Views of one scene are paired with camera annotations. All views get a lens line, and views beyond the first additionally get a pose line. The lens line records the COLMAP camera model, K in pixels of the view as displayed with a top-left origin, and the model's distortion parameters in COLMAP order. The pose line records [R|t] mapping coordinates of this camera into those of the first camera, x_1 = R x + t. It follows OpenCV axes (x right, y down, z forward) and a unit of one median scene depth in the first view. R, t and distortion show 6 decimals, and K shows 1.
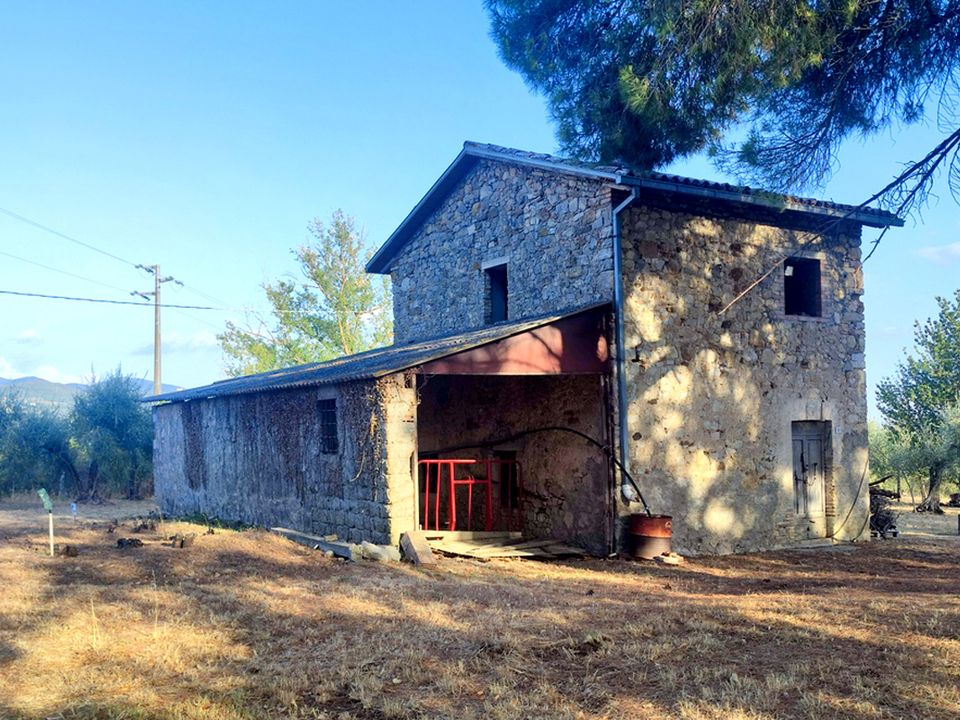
lens RADIAL K [[528.9, 0, 480.0], [0, 528.9, 360.0], [0, 0, 1]] dist [0.003181, -0.002157]
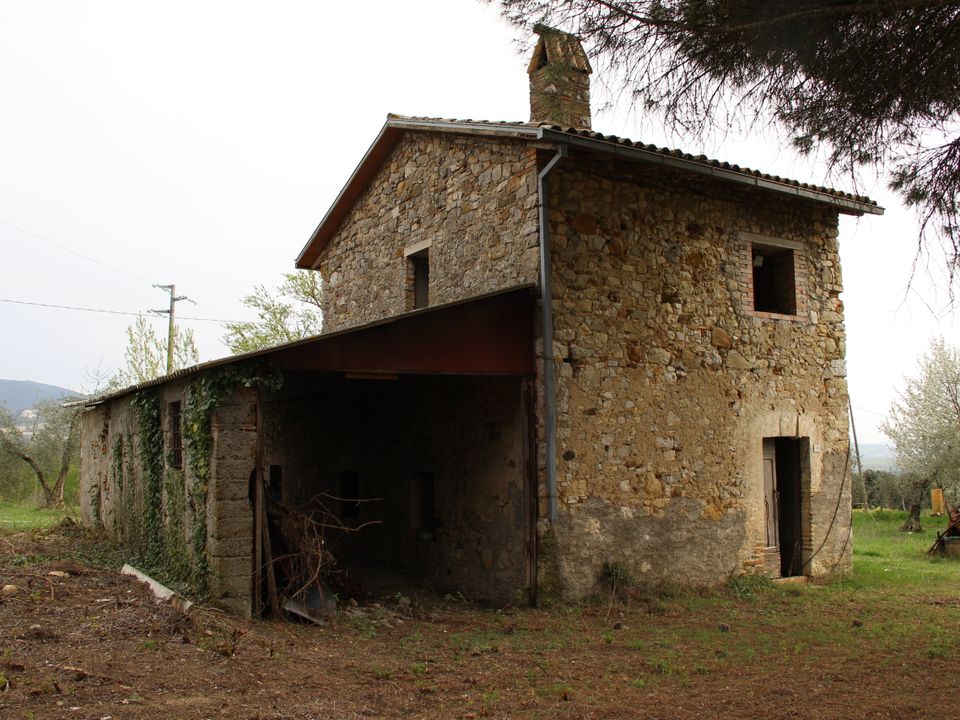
lens RADIAL K [[517.7, 0, 479.9], [0, 517.7, 356.8], [0, 0, 1]] dist [-0.095102, 0.051433]
pose [[0.999884, 0.010879, -0.010615, 0.153989], [-0.011352, 0.998898, -0.045534, 0.030254], [0.010107, 0.045649, 0.998906, 0.201668]]
